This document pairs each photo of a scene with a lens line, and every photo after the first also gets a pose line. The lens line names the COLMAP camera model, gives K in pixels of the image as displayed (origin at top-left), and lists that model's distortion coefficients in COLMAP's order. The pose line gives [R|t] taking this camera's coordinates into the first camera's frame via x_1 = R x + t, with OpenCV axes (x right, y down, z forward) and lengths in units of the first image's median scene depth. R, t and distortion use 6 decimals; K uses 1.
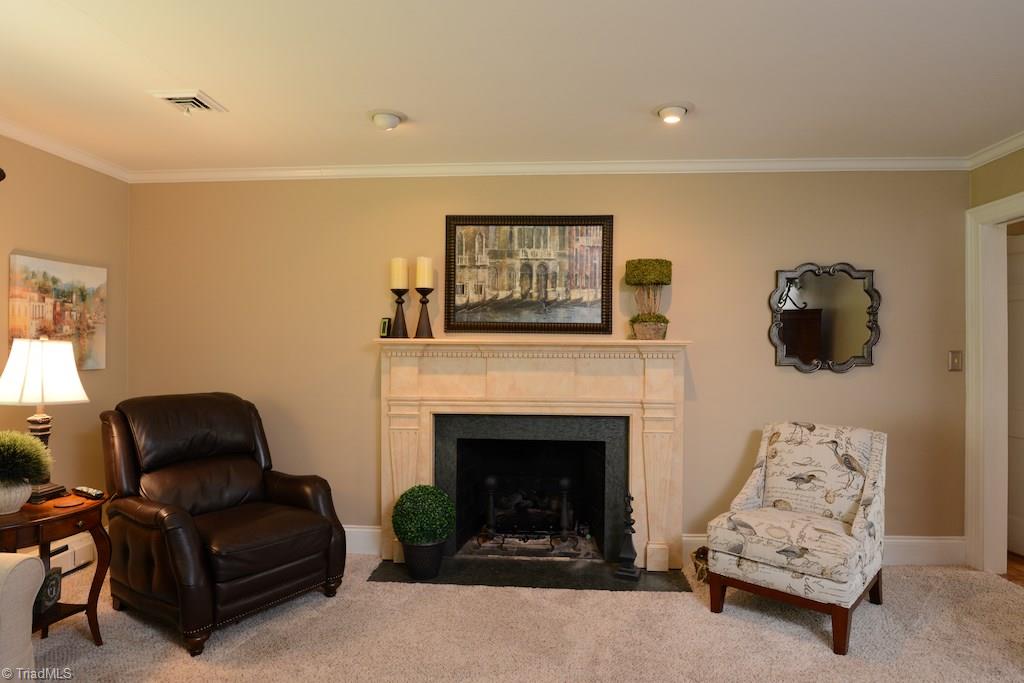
lens RADIAL K [[589.1, 0, 509.7], [0, 589.1, 343.5], [0, 0, 1]] dist [-0.035363, 0.015119]
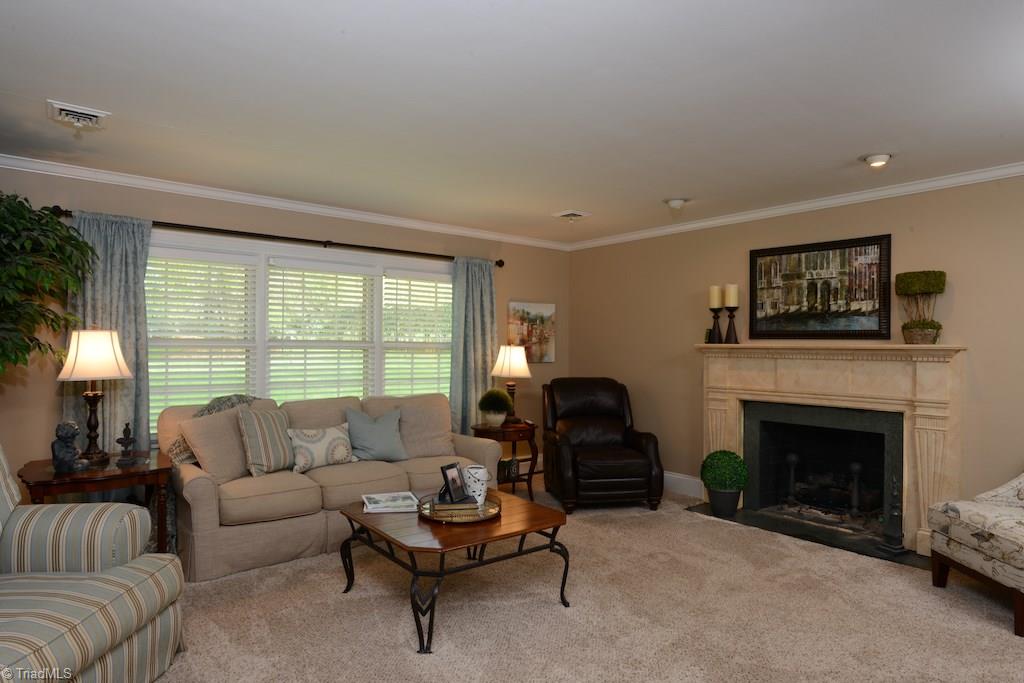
lens RADIAL K [[589.1, 0, 509.7], [0, 589.1, 343.5], [0, 0, 1]] dist [-0.035363, 0.015119]
pose [[0.684434, -0.003719, -0.729065, 0.491266], [-0.000156, 0.999986, -0.005247, -0.001940], [0.729075, 0.003705, 0.684424, -0.299193]]
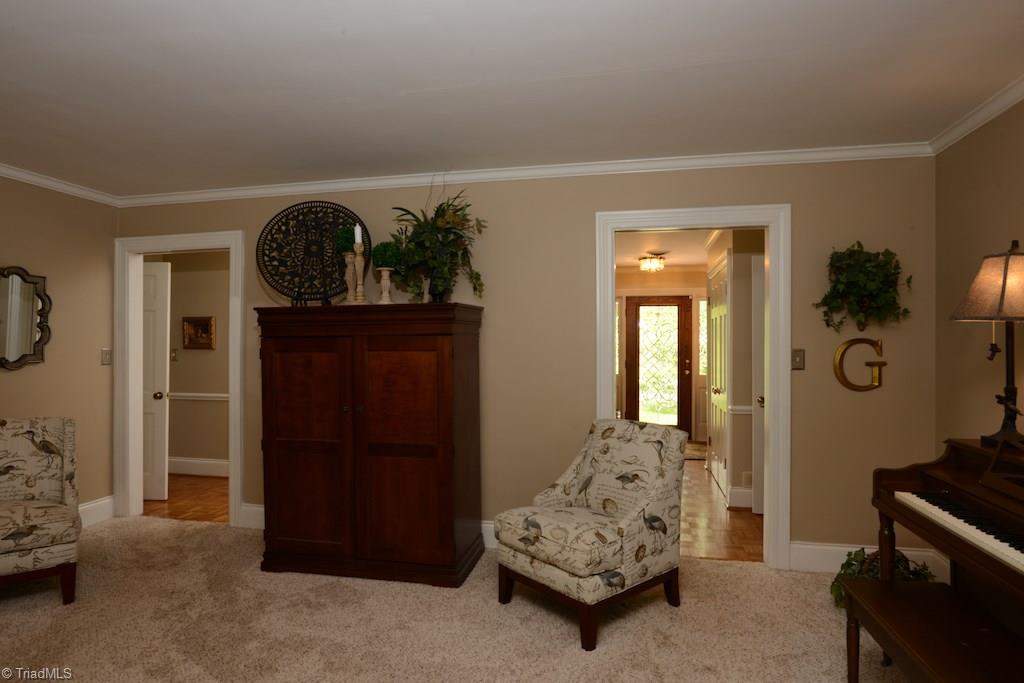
lens RADIAL K [[589.1, 0, 509.7], [0, 589.1, 343.5], [0, 0, 1]] dist [-0.035363, 0.015119]
pose [[0.152917, 0.002002, 0.988237, -0.325971], [-0.005356, 0.999985, -0.001197, -0.001503], [-0.988224, -0.005110, 0.152926, -0.052278]]
